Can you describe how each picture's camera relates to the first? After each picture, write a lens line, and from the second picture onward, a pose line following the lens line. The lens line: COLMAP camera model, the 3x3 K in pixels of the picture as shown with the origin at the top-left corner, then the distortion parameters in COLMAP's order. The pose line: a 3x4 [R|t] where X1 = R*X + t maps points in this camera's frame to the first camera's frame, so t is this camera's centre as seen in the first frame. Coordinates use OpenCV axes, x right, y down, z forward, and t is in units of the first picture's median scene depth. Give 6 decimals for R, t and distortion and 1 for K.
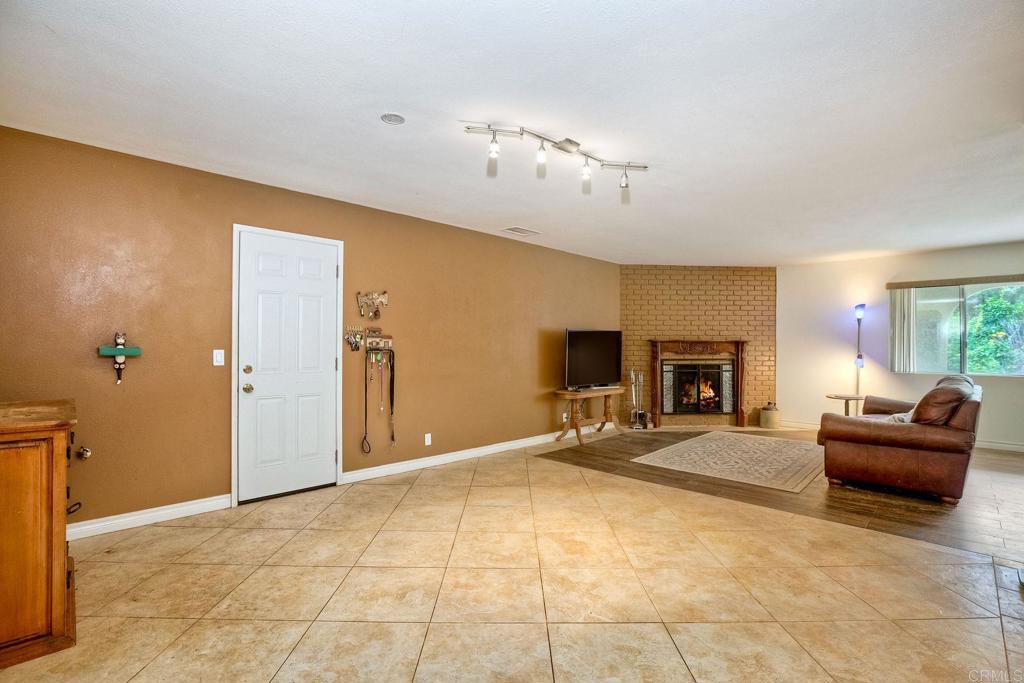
lens RADIAL K [[458.3, 0, 483.4], [0, 458.3, 345.8], [0, 0, 1]] dist [-0.062995, 0.018471]
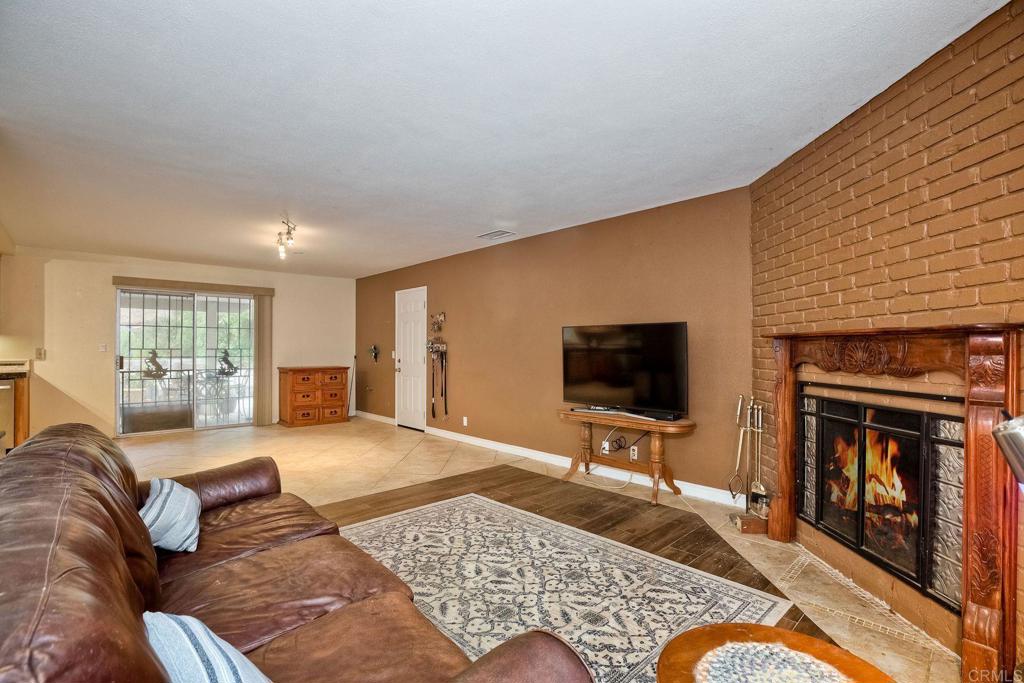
lens RADIAL K [[465.2, 0, 527.7], [0, 465.2, 347.5], [0, 0, 1]] dist [-0.030135, 0.000665]
pose [[0.036573, -0.004333, -0.999322, 0.809833], [0.001147, 0.999990, -0.004293, 0.001298], [0.999330, -0.000989, 0.036577, 0.758668]]
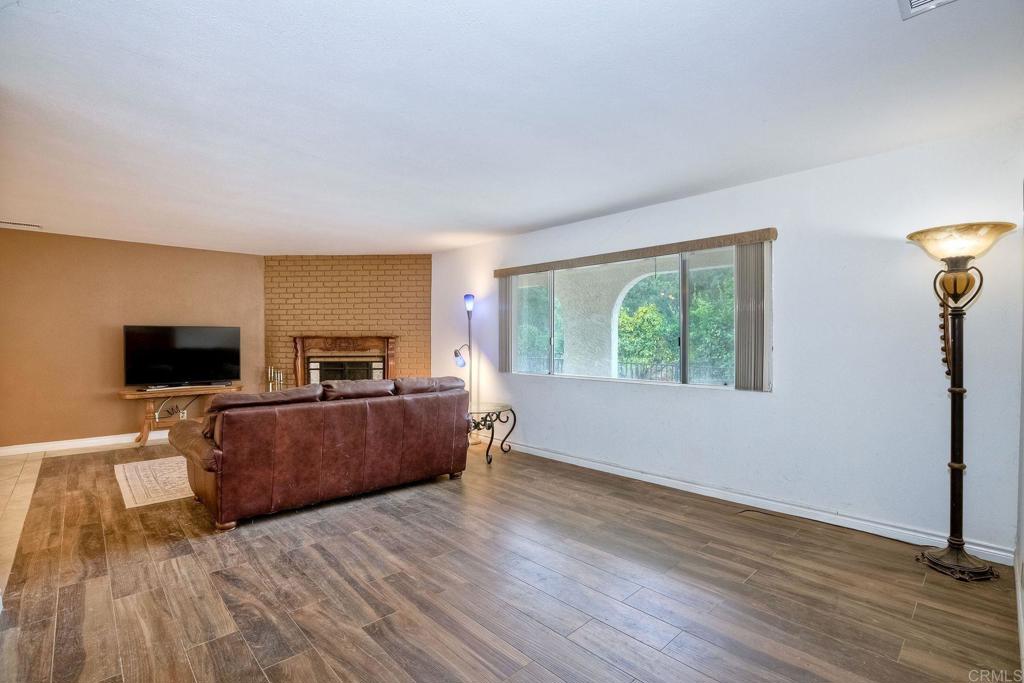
lens RADIAL K [[462.3, 0, 479.0], [0, 462.3, 350.0], [0, 0, 1]] dist [-0.060748, 0.018372]
pose [[0.999634, -0.003135, -0.026882, 0.788159], [0.003825, 0.999664, 0.025632, -0.006117], [0.026792, -0.025725, 0.999310, 0.065407]]
